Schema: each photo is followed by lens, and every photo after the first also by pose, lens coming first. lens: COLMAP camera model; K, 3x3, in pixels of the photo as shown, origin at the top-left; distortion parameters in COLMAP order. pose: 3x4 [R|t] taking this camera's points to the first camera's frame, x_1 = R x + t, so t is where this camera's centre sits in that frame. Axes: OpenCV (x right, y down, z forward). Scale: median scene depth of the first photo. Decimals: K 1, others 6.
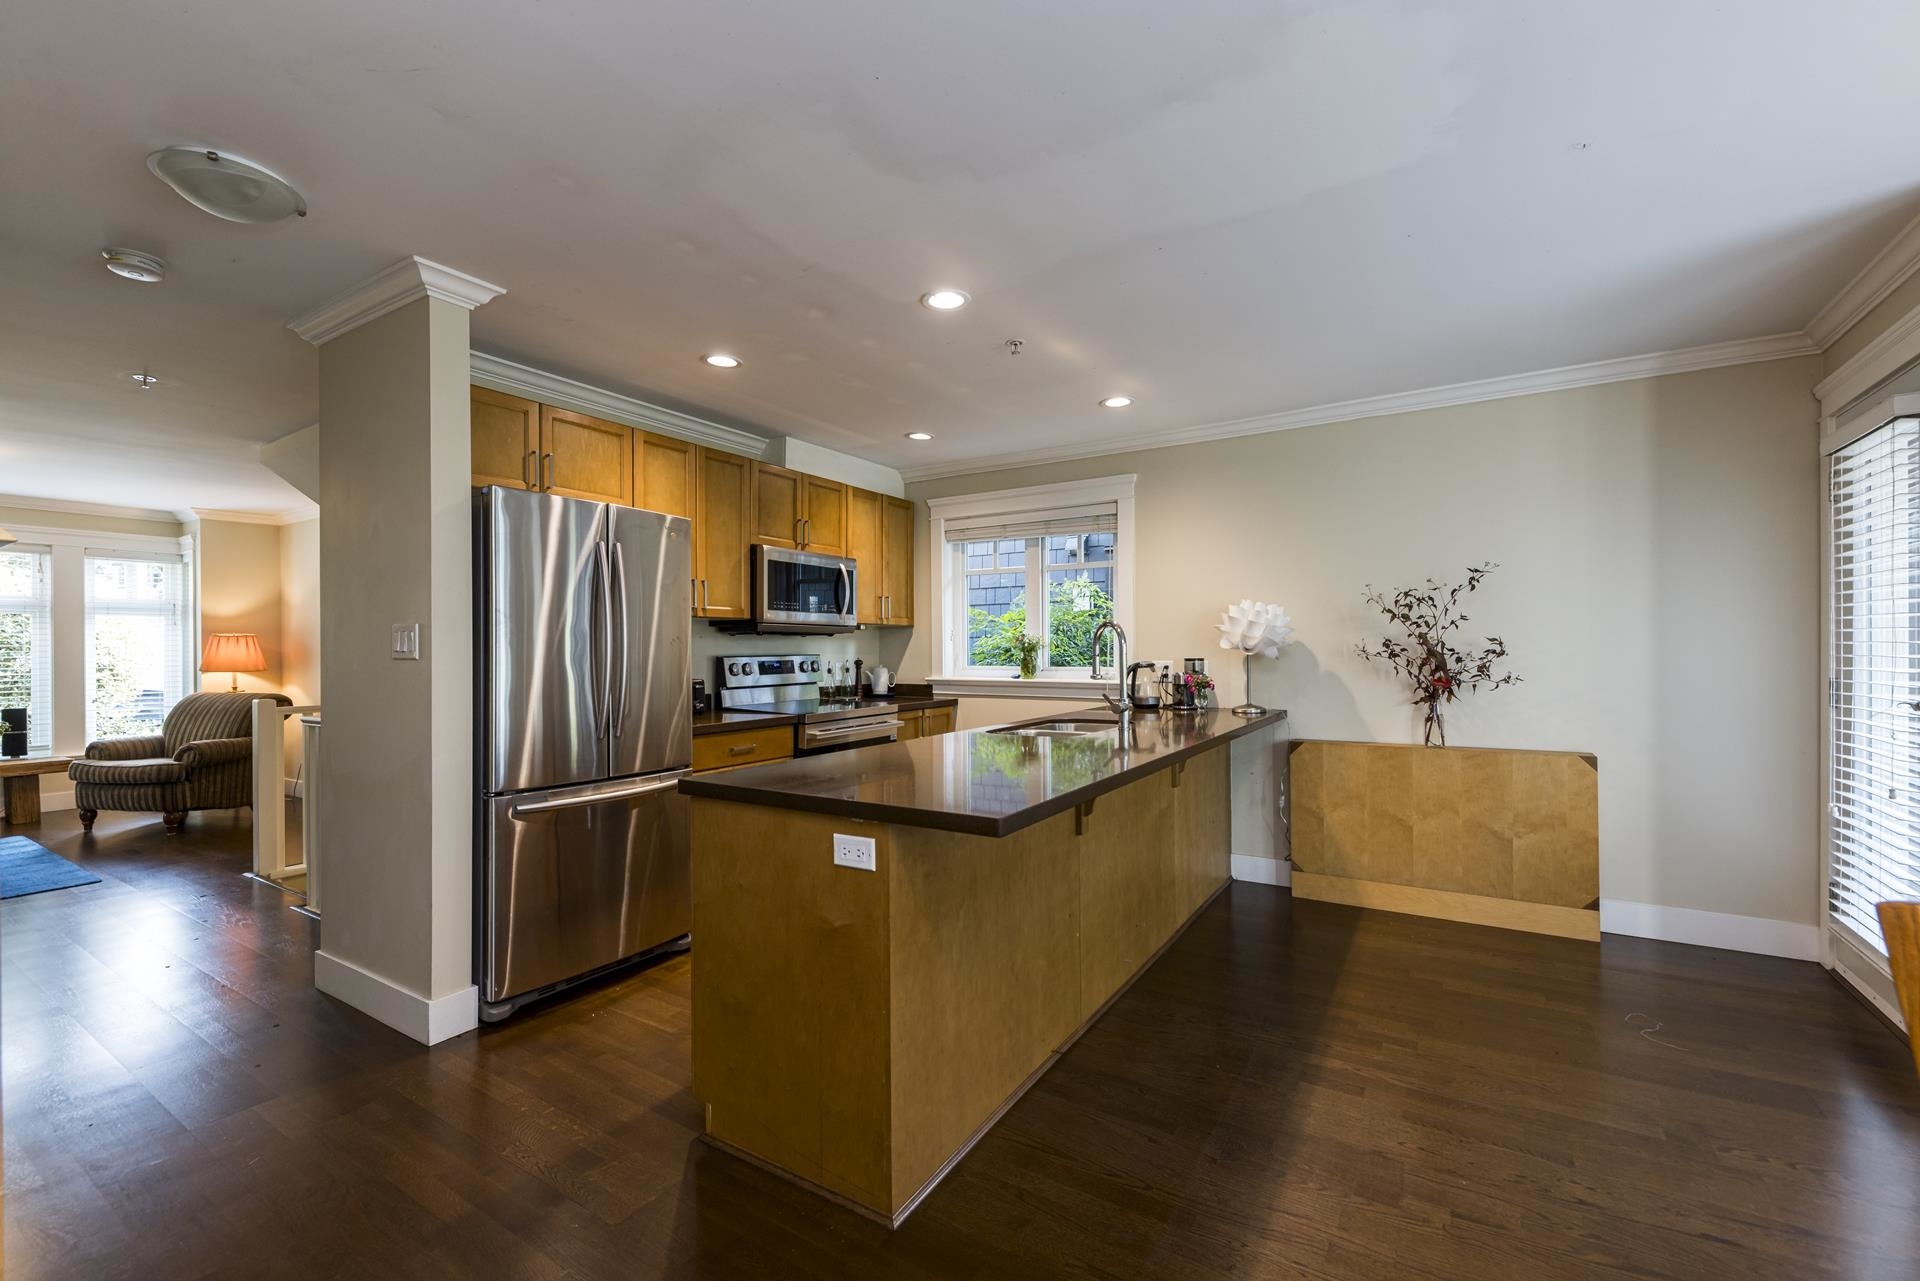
lens RADIAL K [[803.3, 0, 955.6], [0, 803.3, 648.2], [0, 0, 1]] dist [0.004156, -0.000127]
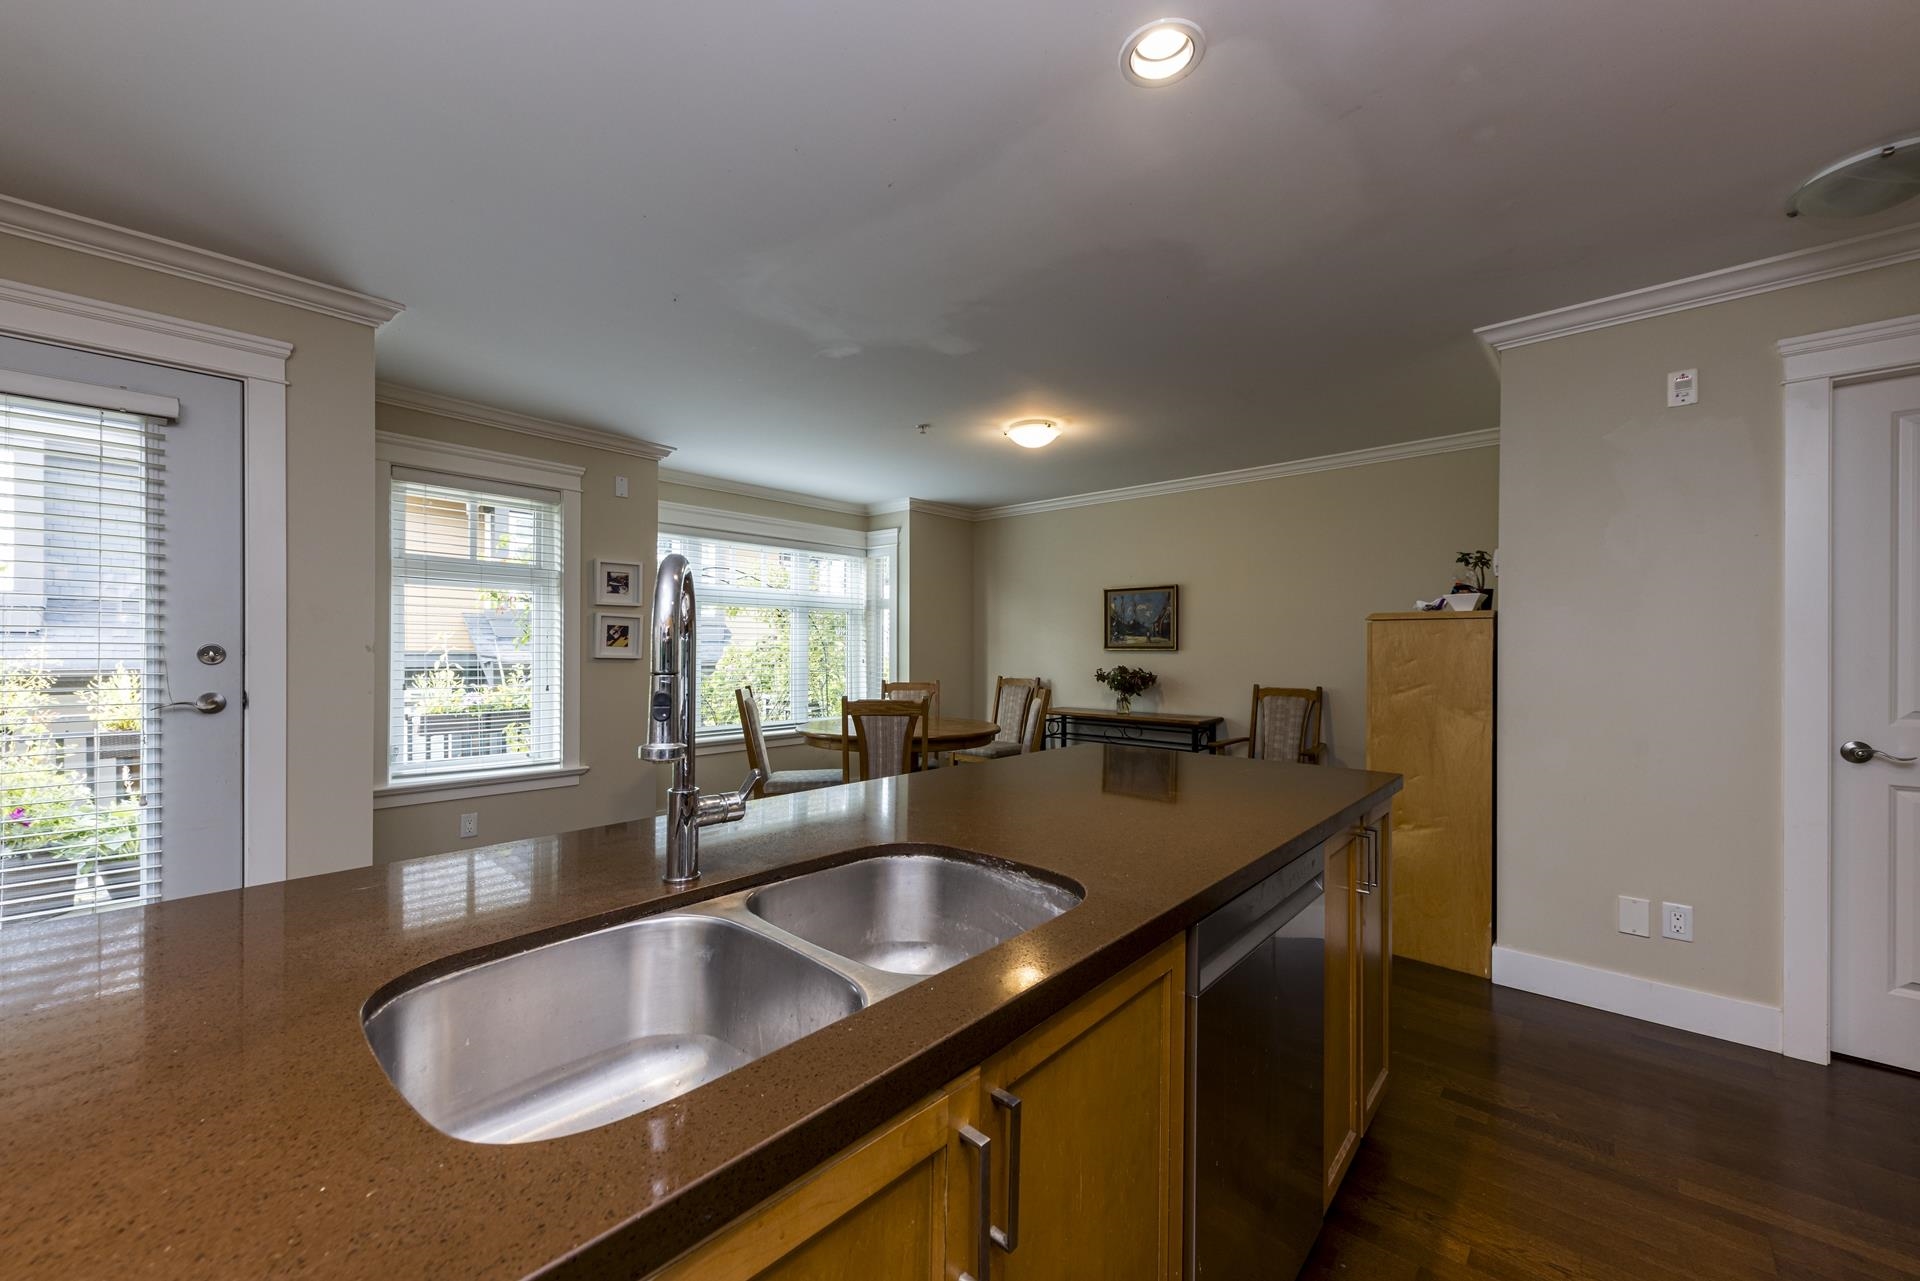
lens RADIAL K [[740.6, 0, 953.1], [0, 740.6, 648.4], [0, 0, 1]] dist [0.020039, -0.000045]
pose [[-0.985650, 0.001867, 0.168790, 0.034871], [0.001615, 0.999997, -0.001628, 0.000602], [-0.168792, -0.001332, -0.985651, 1.075417]]
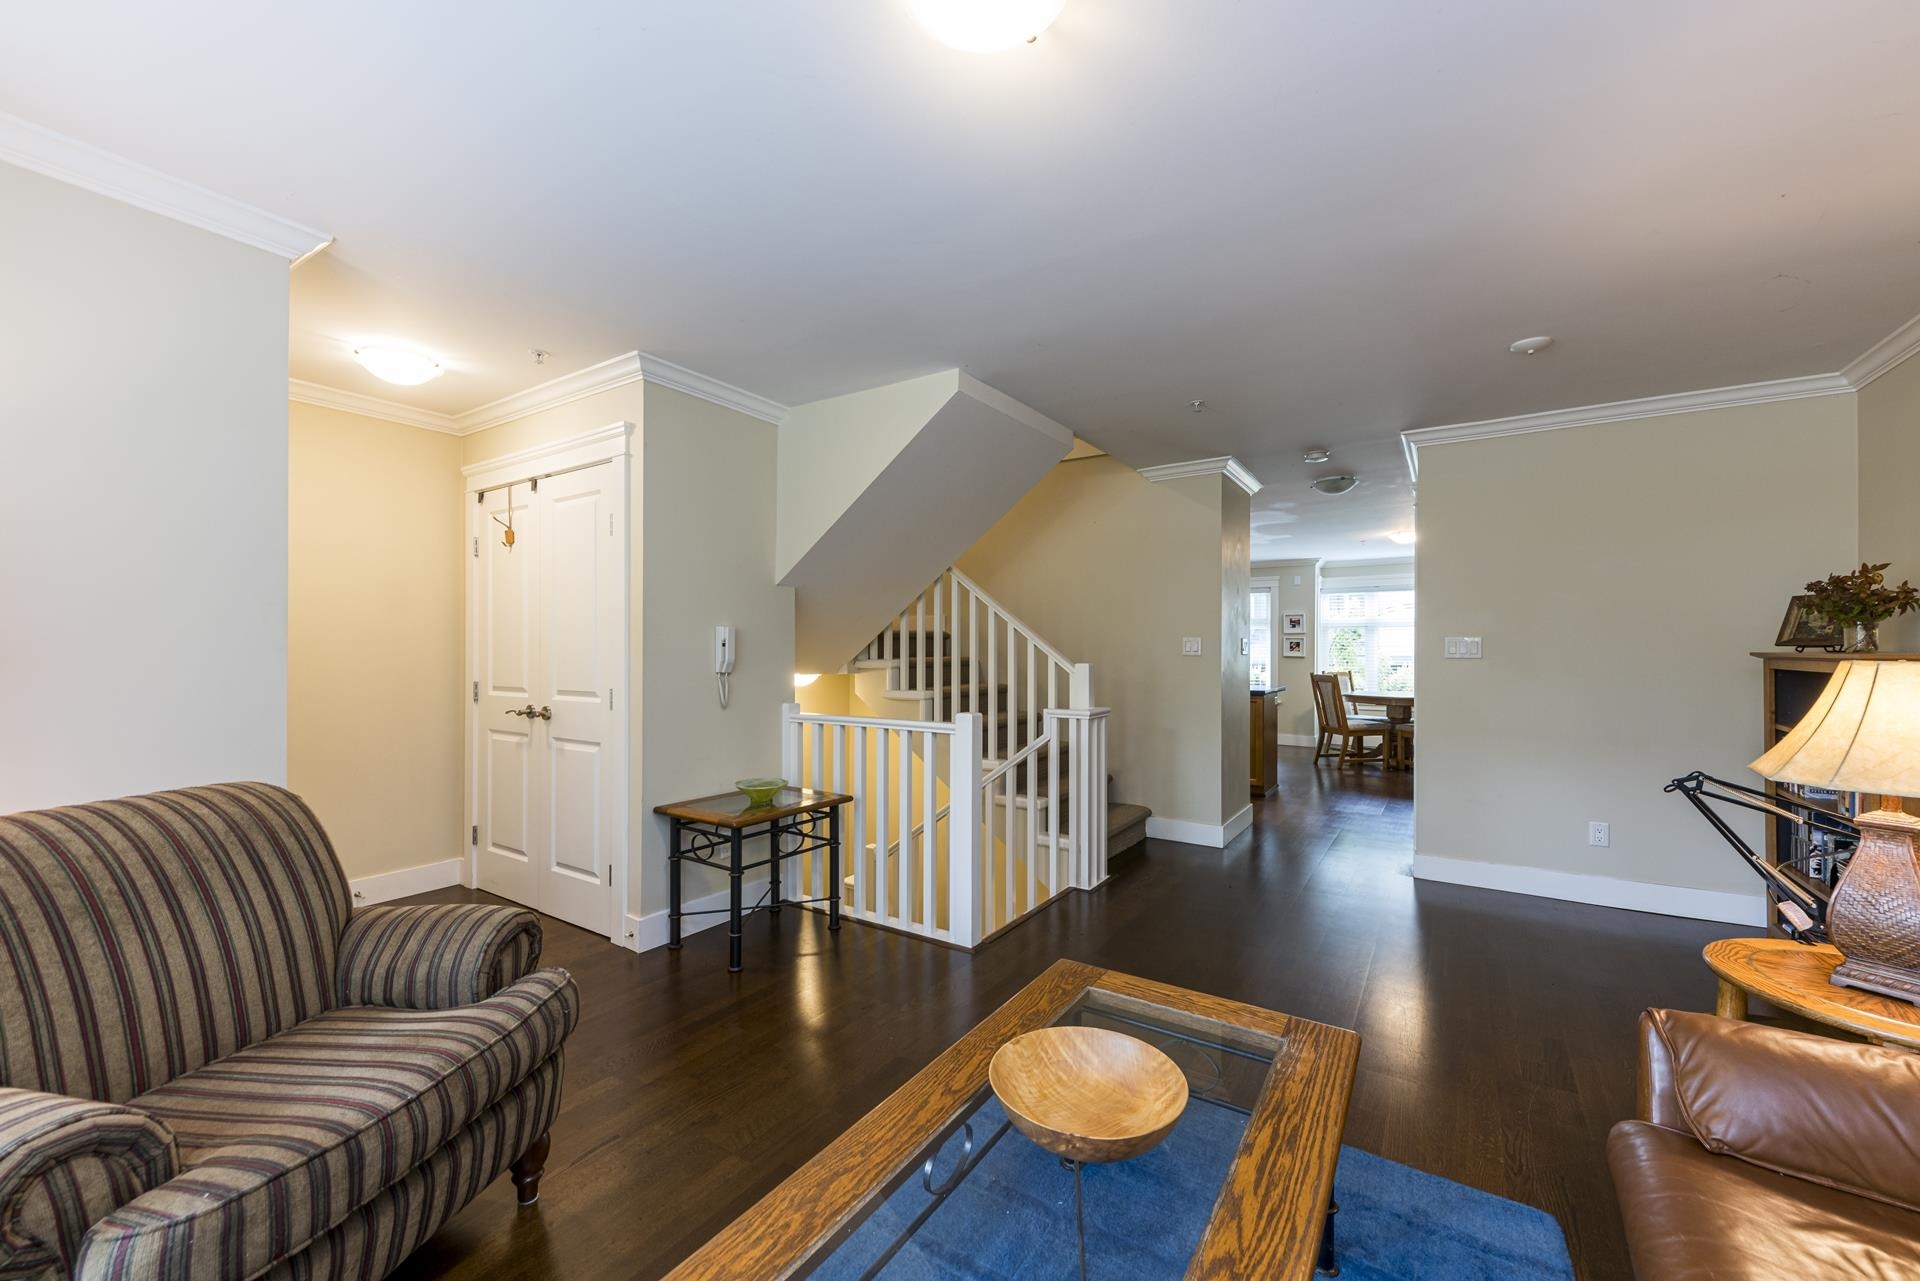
lens RADIAL K [[748.9, 0, 956.7], [0, 748.9, 650.2], [0, 0, 1]] dist [0.011002, -0.005034]
pose [[0.018470, 0.005818, 0.999812, -1.798262], [-0.003872, 0.999976, -0.005747, 0.010286], [-0.999822, -0.003765, 0.018492, 1.158965]]
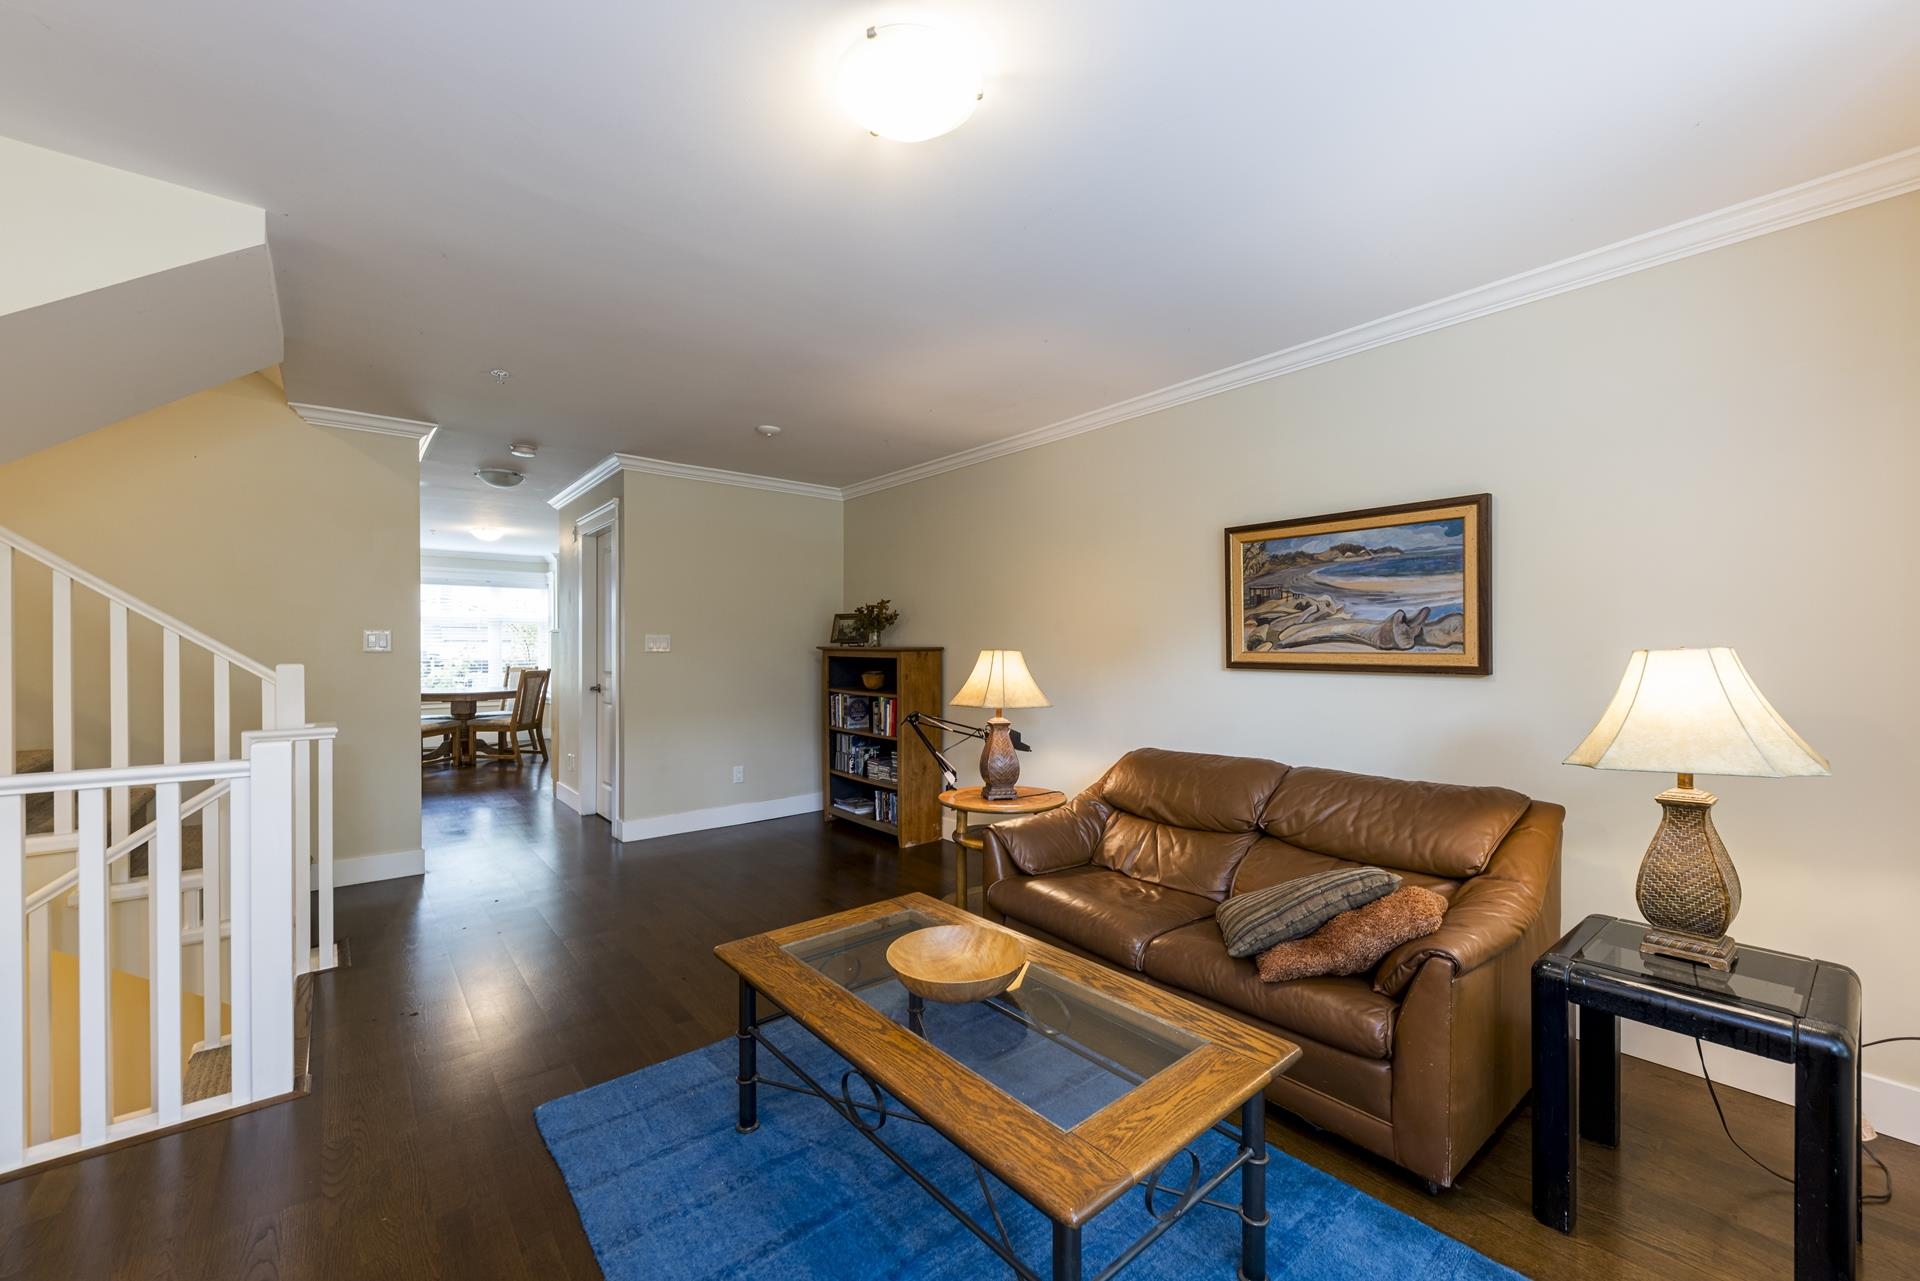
lens RADIAL K [[748.9, 0, 956.7], [0, 748.9, 650.2], [0, 0, 1]] dist [0.011002, -0.005034]
pose [[-0.954193, 0.004964, 0.299152, -1.617222], [0.005764, 0.999982, 0.001791, 0.010221], [-0.299138, 0.003434, -0.954204, 1.516076]]
